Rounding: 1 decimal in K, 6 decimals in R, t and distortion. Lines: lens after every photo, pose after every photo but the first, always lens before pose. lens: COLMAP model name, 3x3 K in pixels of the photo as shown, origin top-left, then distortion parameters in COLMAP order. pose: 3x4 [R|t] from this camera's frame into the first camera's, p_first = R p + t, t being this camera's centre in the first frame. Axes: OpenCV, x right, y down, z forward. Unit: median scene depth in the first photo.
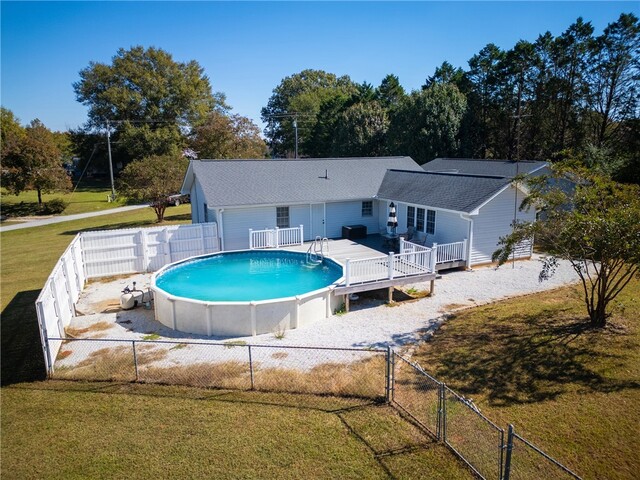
lens RADIAL K [[454.3, 0, 320.0], [0, 454.3, 240.0], [0, 0, 1]] dist [0.084453, -0.088813]
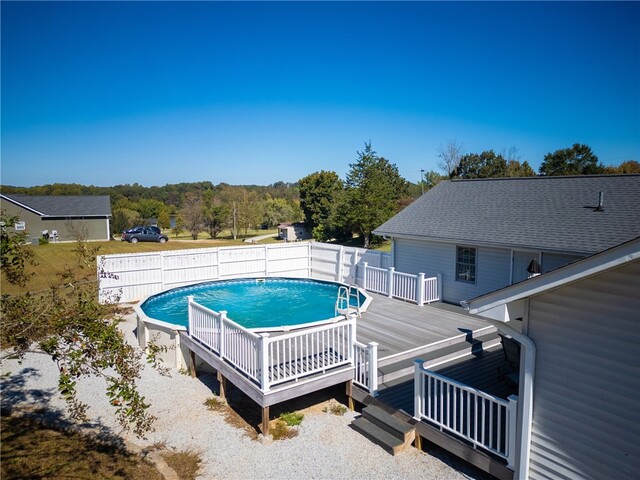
lens RADIAL K [[454.3, 0, 320.0], [0, 454.3, 240.0], [0, 0, 1]] dist [0.084453, -0.088813]
pose [[0.154725, 0.108799, -0.981949, 0.579383], [-0.183893, 0.979720, 0.079576, -0.108365], [0.970692, 0.168261, 0.171594, 0.773245]]
